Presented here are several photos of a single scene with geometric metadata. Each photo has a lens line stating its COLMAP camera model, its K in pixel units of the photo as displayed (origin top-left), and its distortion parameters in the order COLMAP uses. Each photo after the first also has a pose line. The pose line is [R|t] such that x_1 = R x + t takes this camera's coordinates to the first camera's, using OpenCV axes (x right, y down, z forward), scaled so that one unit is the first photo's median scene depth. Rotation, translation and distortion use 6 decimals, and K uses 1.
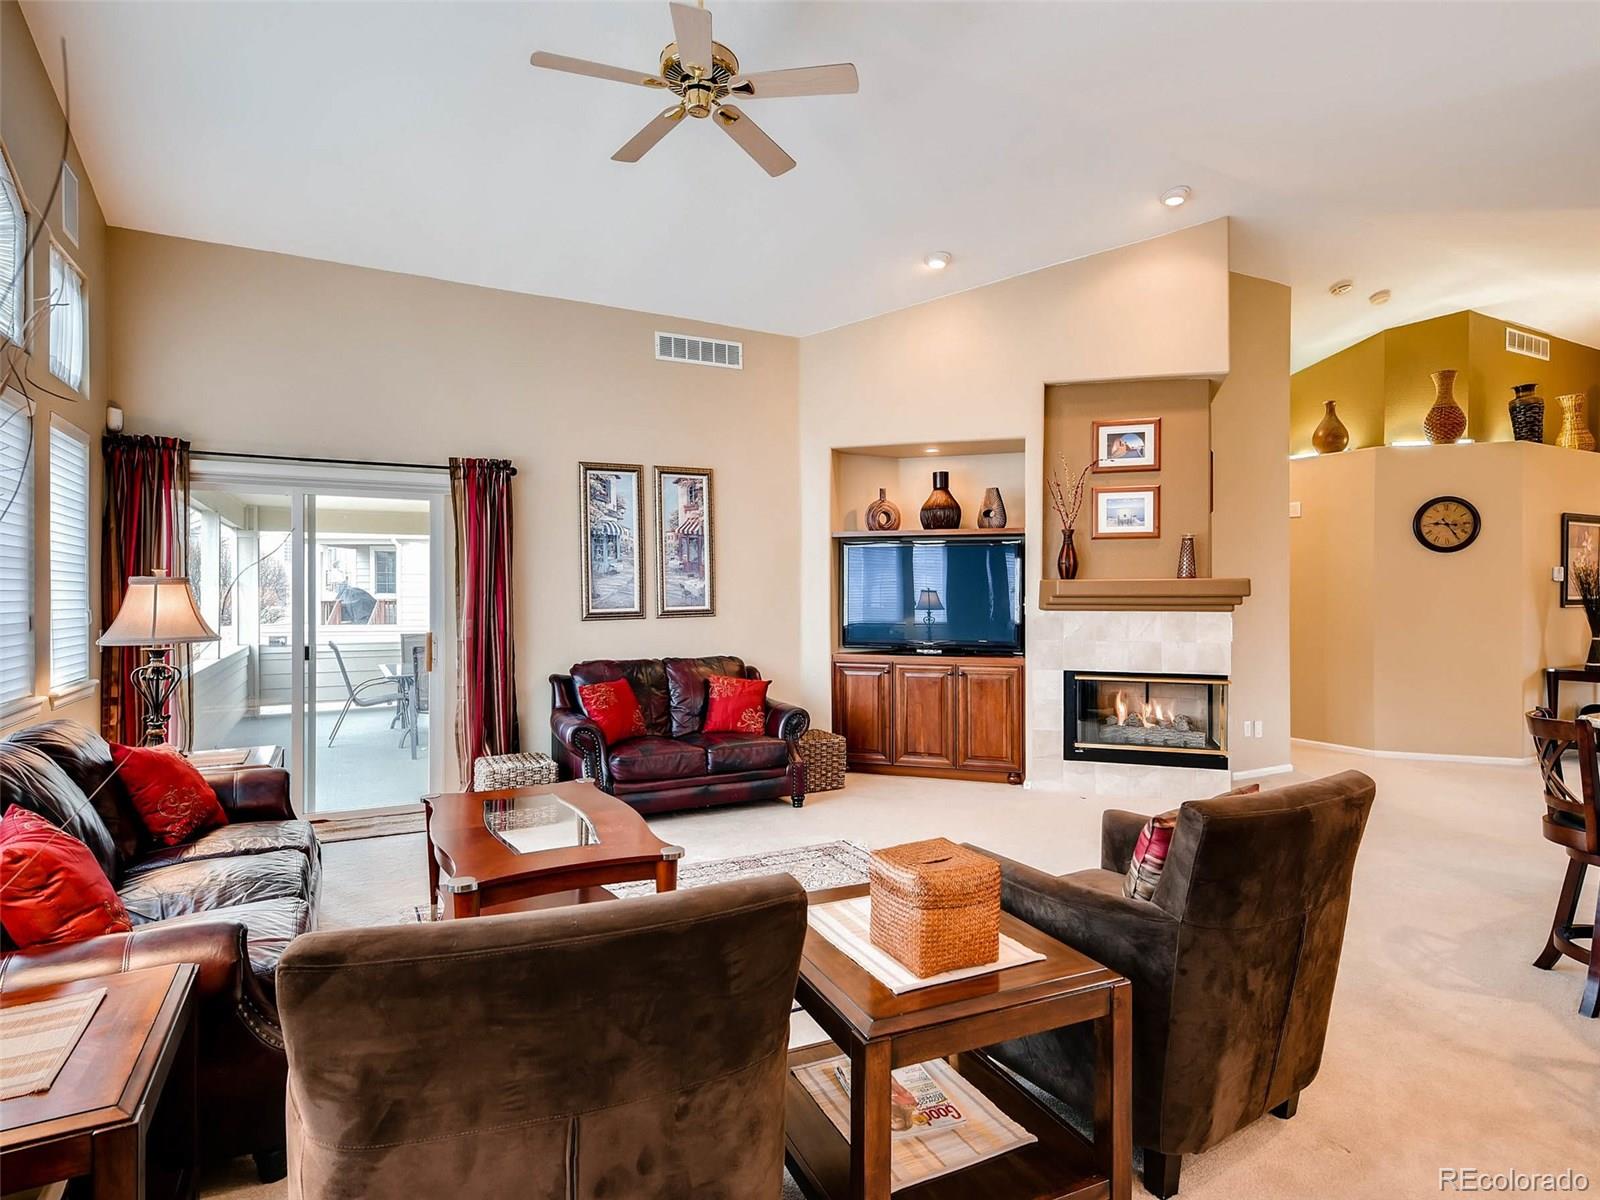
lens RADIAL K [[843.4, 0, 804.1], [0, 843.4, 592.6], [0, 0, 1]] dist [0.007466, -0.000105]
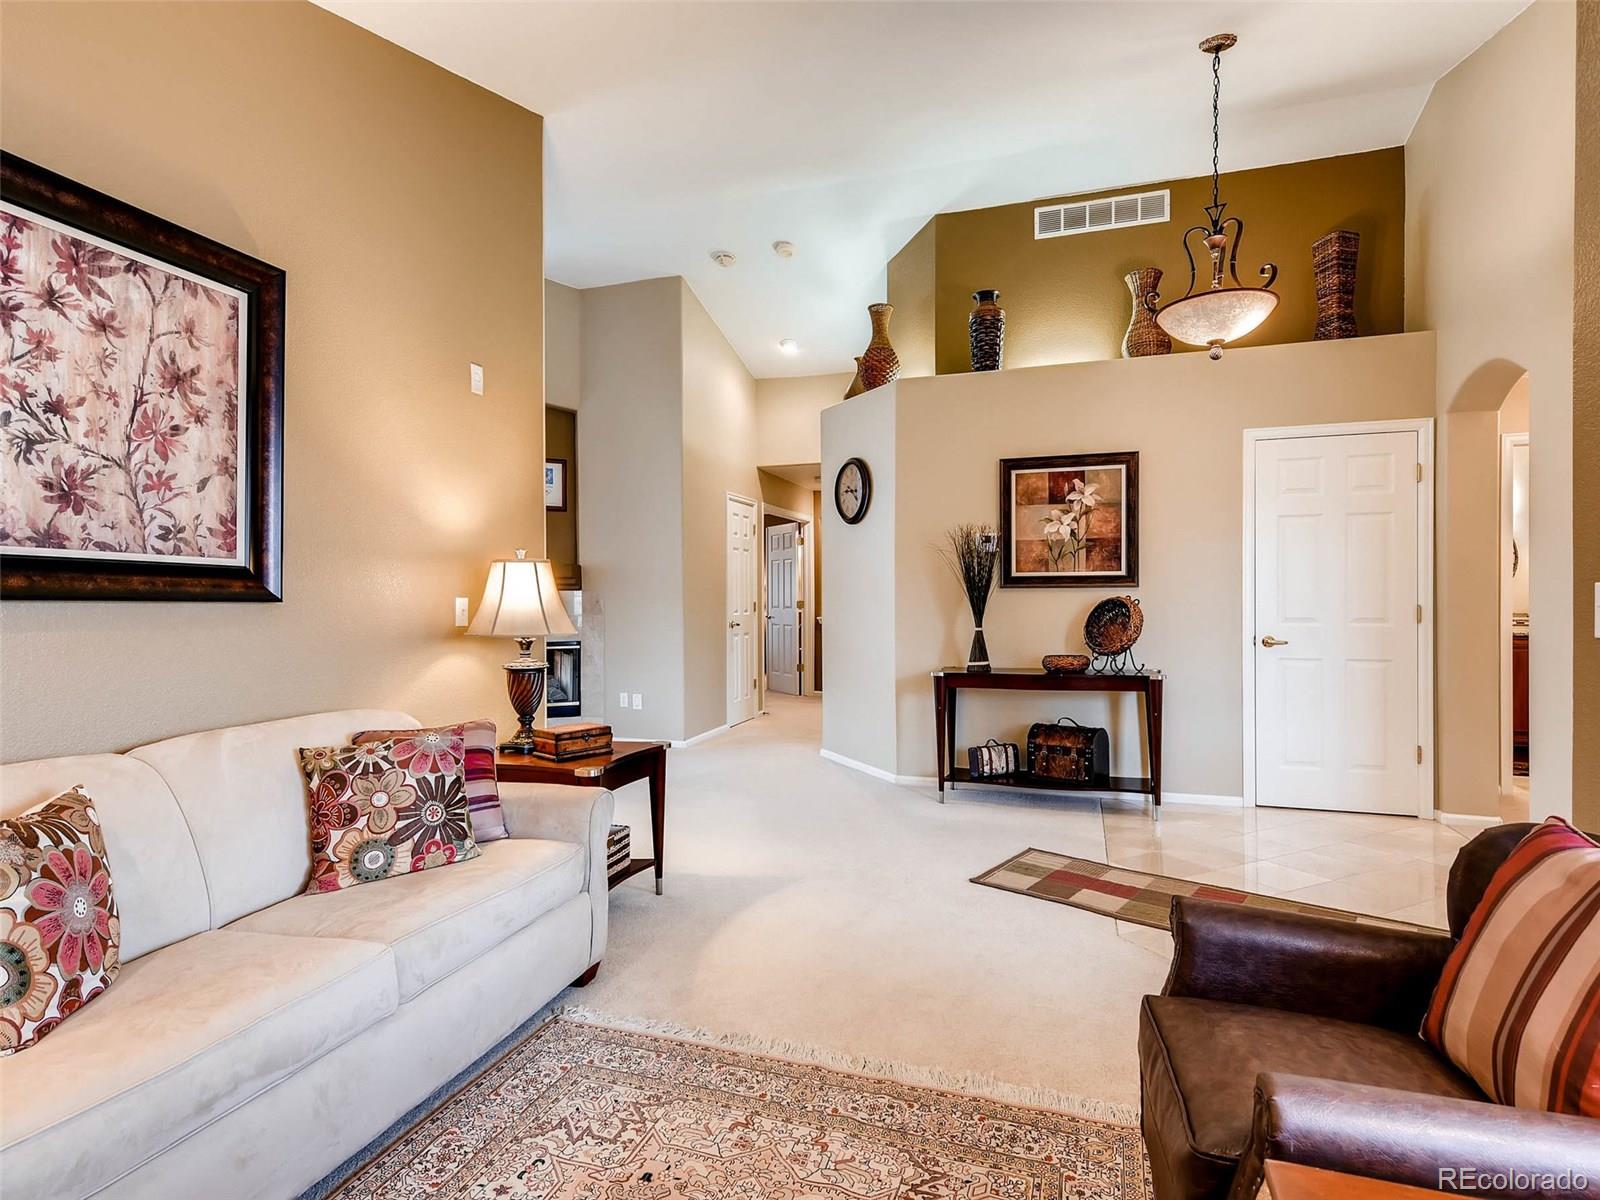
lens RADIAL K [[843.8, 0, 789.7], [0, 843.8, 595.3], [0, 0, 1]] dist [0.012490, -0.000404]
pose [[0.688312, -0.003829, -0.725405, 1.594561], [0.006429, 0.999979, 0.000822, 0.029329], [0.725387, -0.005230, 0.688322, 0.440623]]
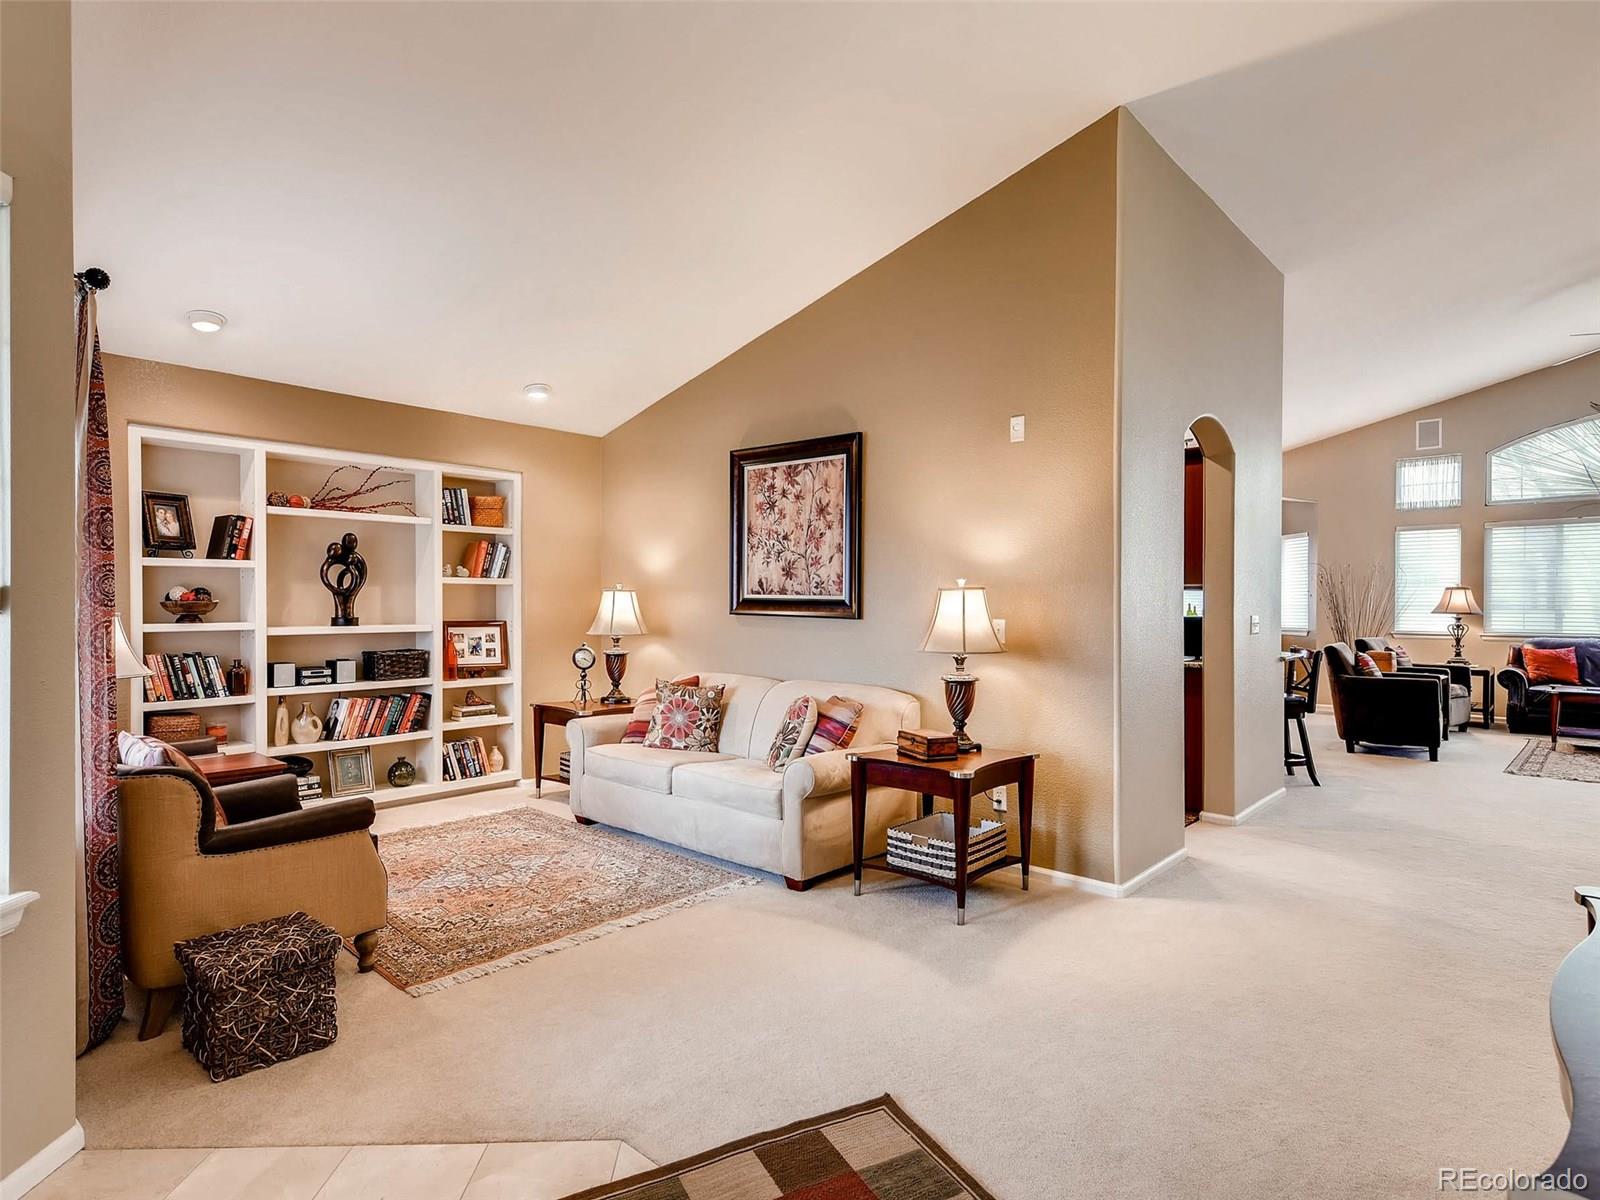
lens RADIAL K [[849.7, 0, 799.4], [0, 849.7, 606.7], [0, 0, 1]] dist [0.004109, 0.000693]
pose [[-0.939575, 0.000395, -0.342343, 1.408077], [-0.000915, 0.999993, 0.003666, 0.016899], [0.342342, 0.003758, -0.939568, 1.293078]]
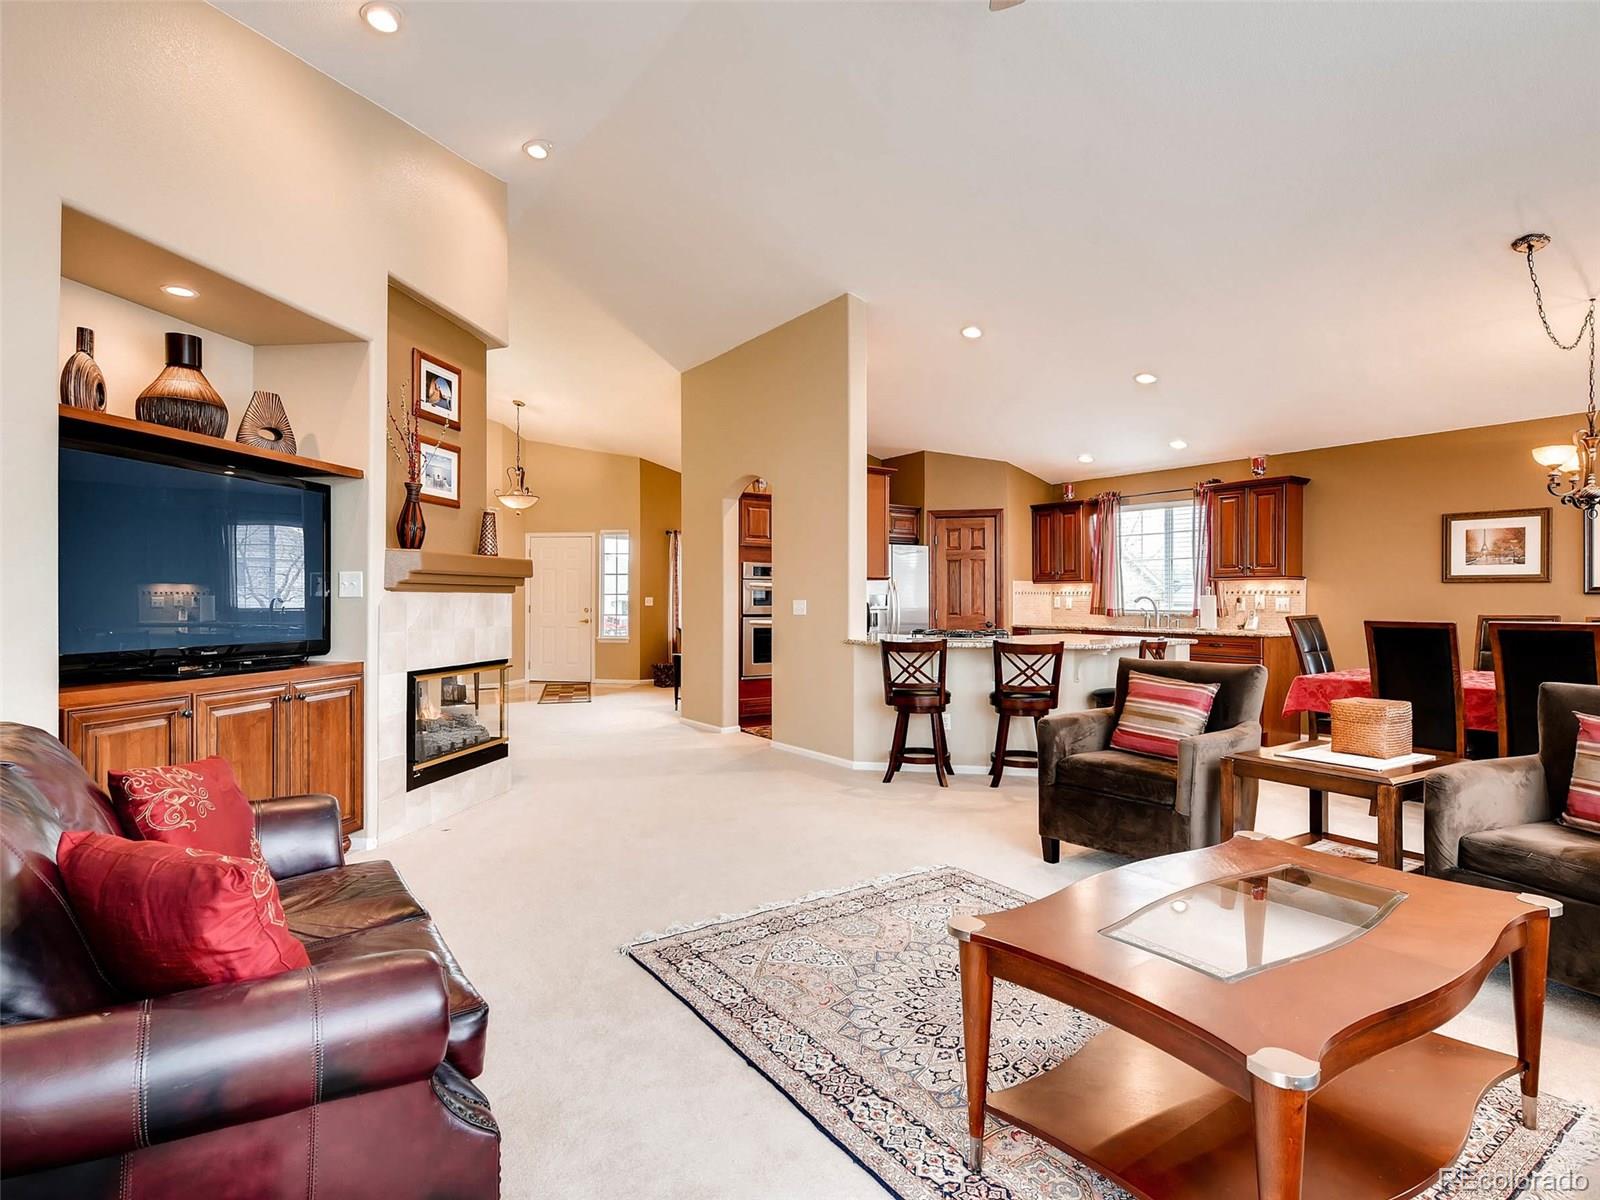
lens RADIAL K [[825.3, 0, 797.1], [0, 825.3, 601.3], [0, 0, 1]] dist [0.009318, -0.000605]
pose [[-0.132296, -0.005203, 0.991197, -0.465057], [-0.004685, 0.999978, 0.004624, 0.025048], [-0.991199, -0.004032, -0.132317, 0.762990]]
